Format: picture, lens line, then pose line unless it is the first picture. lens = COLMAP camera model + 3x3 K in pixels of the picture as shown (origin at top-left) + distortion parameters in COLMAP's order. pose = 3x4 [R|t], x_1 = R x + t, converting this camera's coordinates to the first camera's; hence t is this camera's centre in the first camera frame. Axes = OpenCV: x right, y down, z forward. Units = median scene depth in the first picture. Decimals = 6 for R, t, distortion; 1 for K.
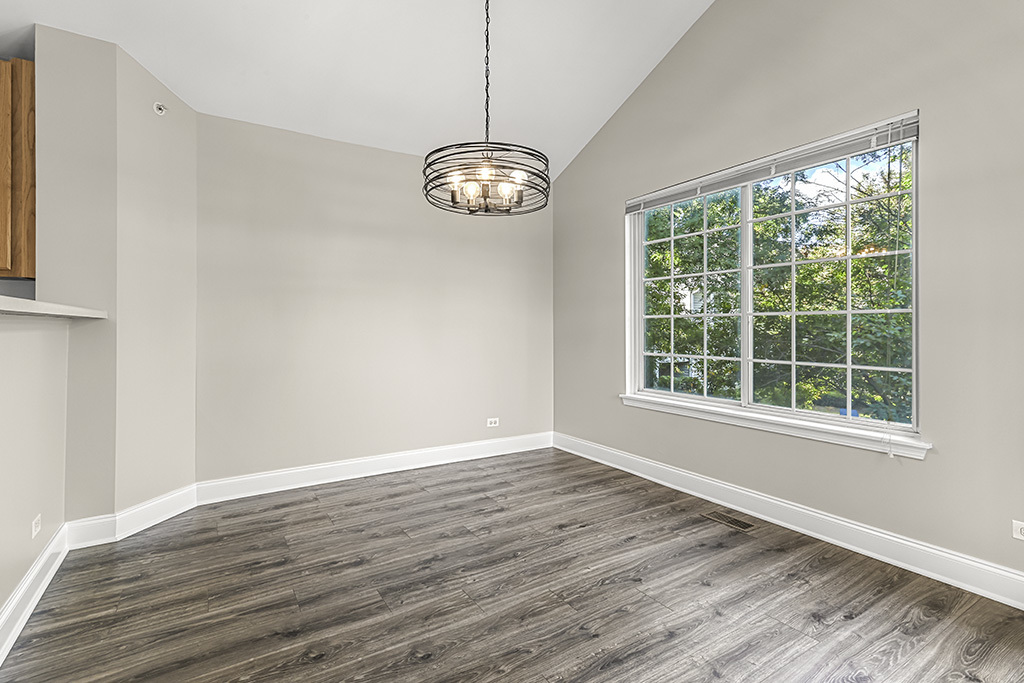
lens RADIAL K [[476.1, 0, 509.1], [0, 476.1, 324.9], [0, 0, 1]] dist [0.000358, 0.000156]
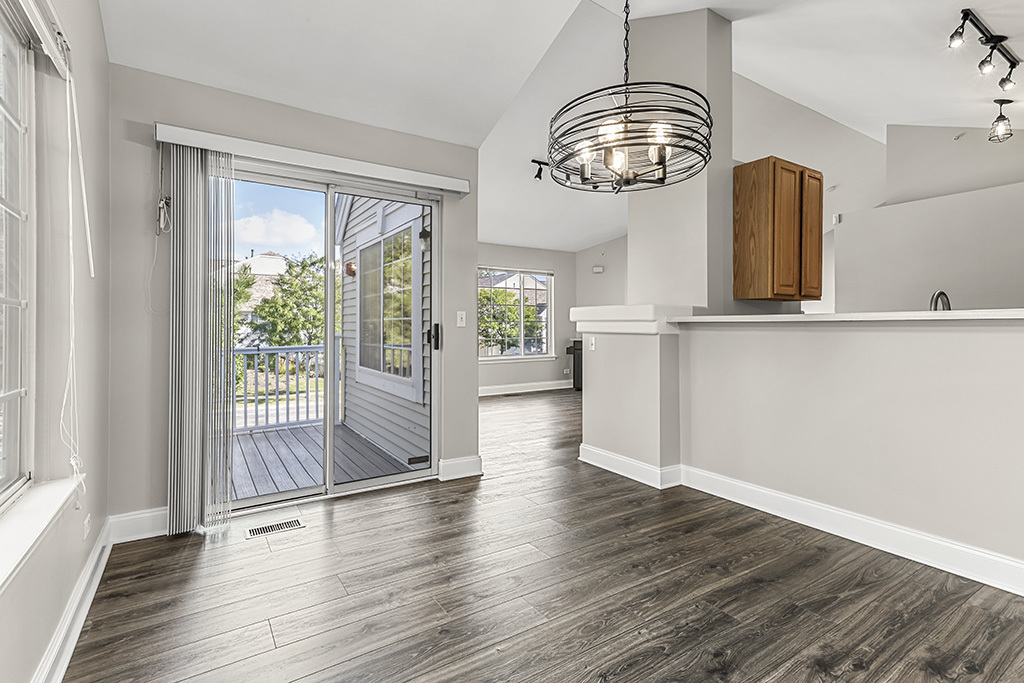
lens RADIAL K [[476.1, 0, 509.1], [0, 476.1, 324.9], [0, 0, 1]] dist [0.000358, 0.000156]
pose [[-0.999641, 0.003110, -0.026612, 0.183630], [0.003355, 0.999952, -0.009165, 0.004151], [0.026582, -0.009251, -0.999604, 1.916823]]
